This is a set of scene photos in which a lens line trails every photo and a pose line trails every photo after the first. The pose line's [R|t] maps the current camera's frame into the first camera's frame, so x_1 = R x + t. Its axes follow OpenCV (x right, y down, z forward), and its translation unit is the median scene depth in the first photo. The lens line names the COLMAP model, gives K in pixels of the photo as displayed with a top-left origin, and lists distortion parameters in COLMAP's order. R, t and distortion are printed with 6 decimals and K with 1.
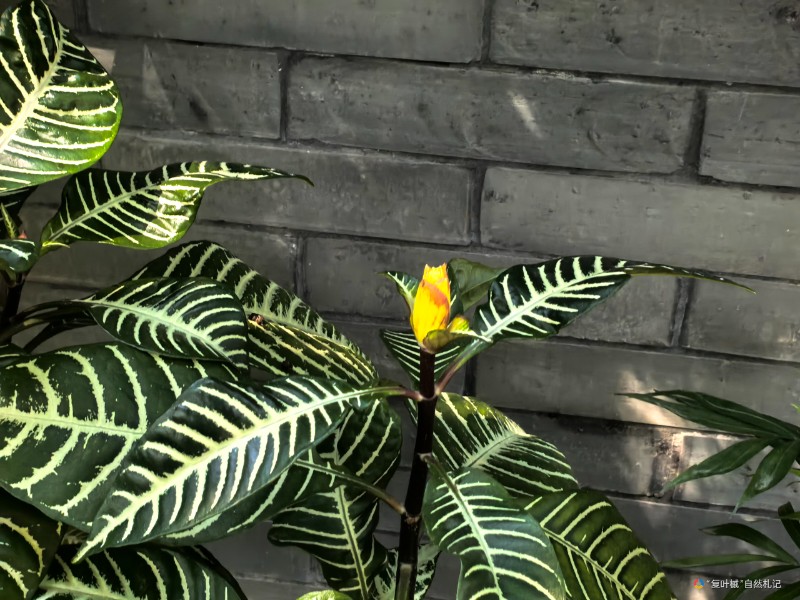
lens RADIAL K [[1217.1, 0, 404.4], [0, 1217.1, 298.6], [0, 0, 1]] dist [0.331762, -1.323239]
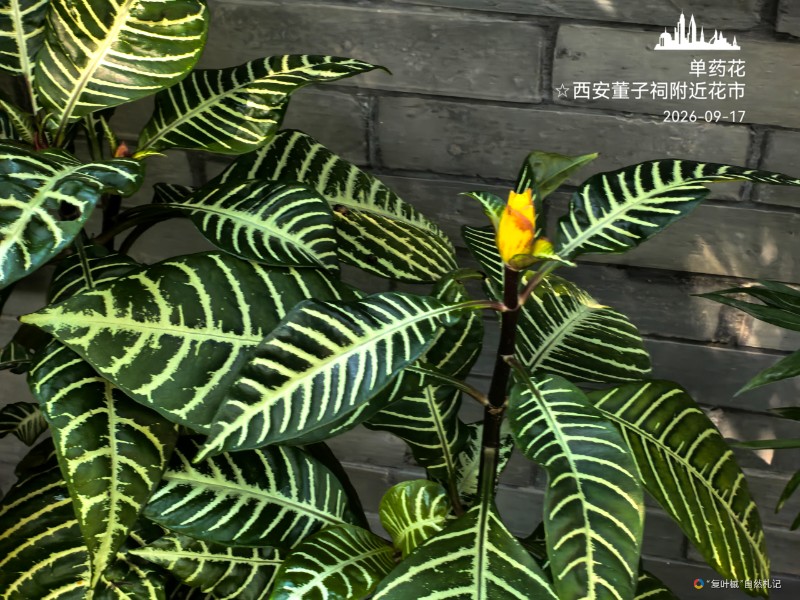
lens RADIAL K [[1217.1, 0, 404.4], [0, 1217.1, 298.6], [0, 0, 1]] dist [0.331762, -1.323239]
pose [[0.998799, -0.010072, -0.047946, -0.020375], [0.017774, 0.986460, 0.163039, -0.090055], [0.045655, -0.163695, 0.985454, -0.043511]]
